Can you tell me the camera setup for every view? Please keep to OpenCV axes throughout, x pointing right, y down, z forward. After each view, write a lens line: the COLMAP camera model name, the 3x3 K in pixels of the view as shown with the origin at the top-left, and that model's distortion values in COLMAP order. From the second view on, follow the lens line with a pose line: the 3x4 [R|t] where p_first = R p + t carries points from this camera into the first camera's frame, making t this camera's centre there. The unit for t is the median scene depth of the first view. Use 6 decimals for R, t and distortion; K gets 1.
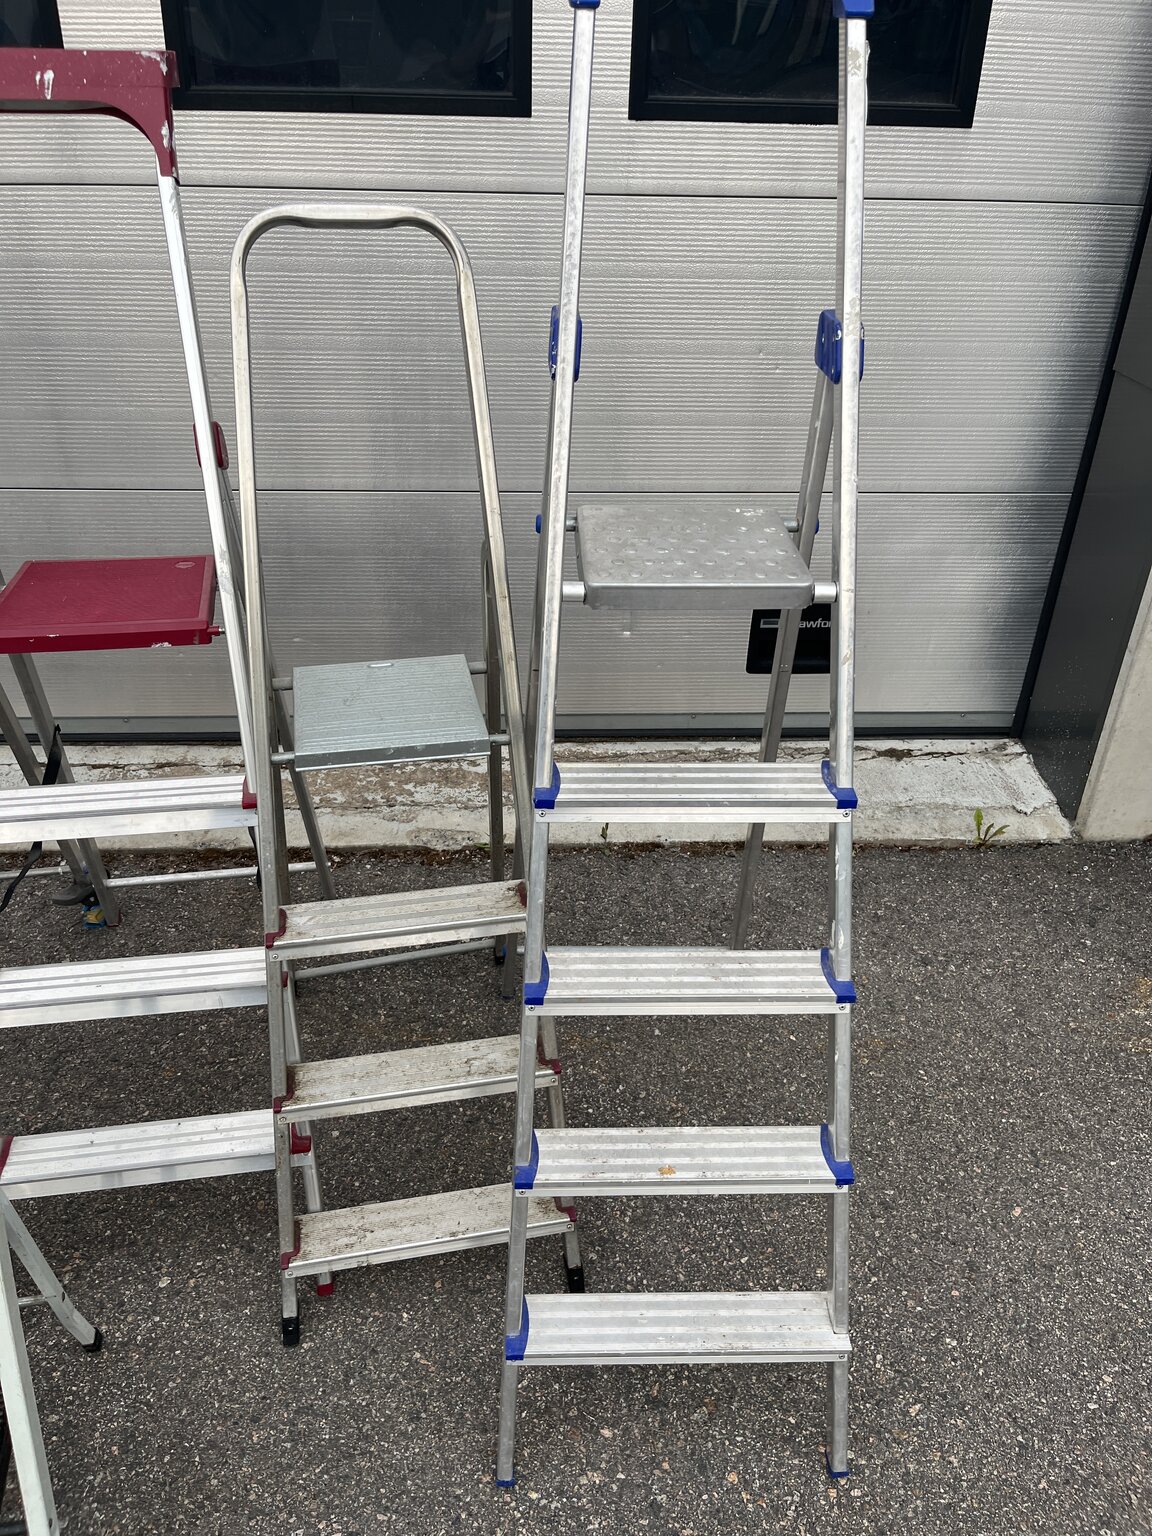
lens RADIAL K [[1198.7, 0, 564.5], [0, 1198.7, 788.9], [0, 0, 1]] dist [0.061205, -0.090884]
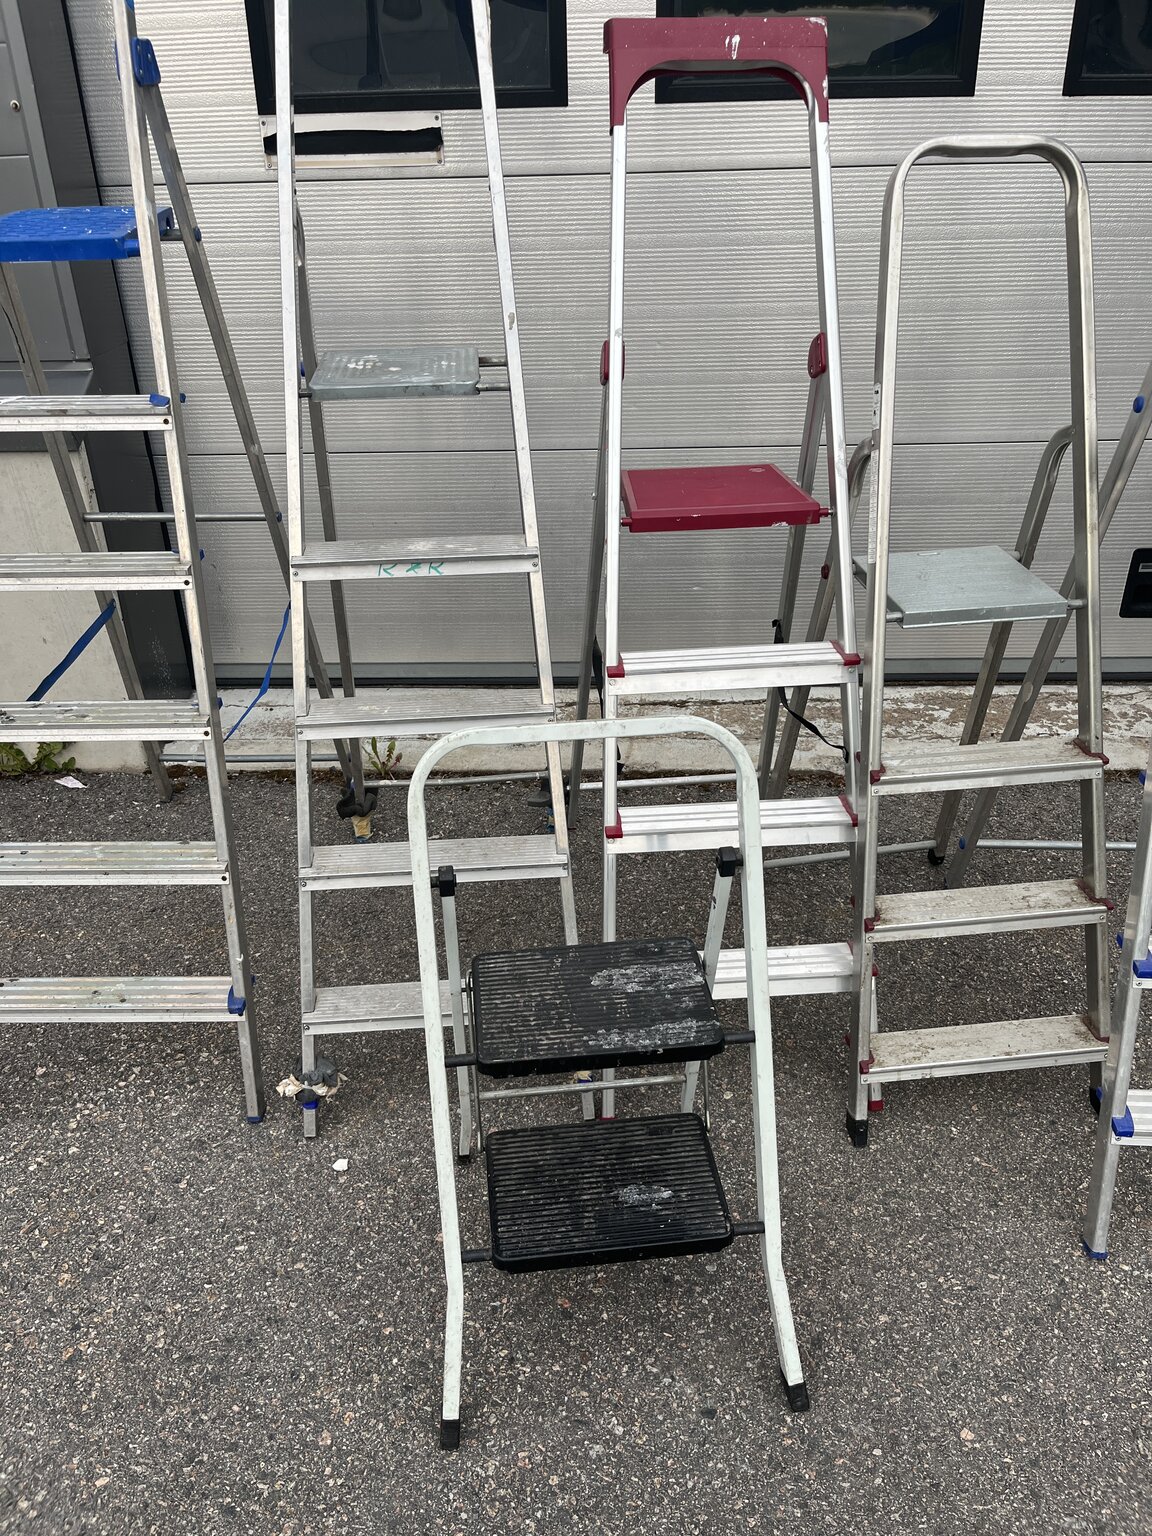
lens RADIAL K [[1198.7, 0, 564.5], [0, 1198.7, 788.9], [0, 0, 1]] dist [0.061205, -0.090884]
pose [[0.994084, 0.007645, -0.108348, -0.238148], [-0.011181, 0.999423, -0.032066, 0.102589], [0.108040, 0.033088, 0.993596, -0.103468]]
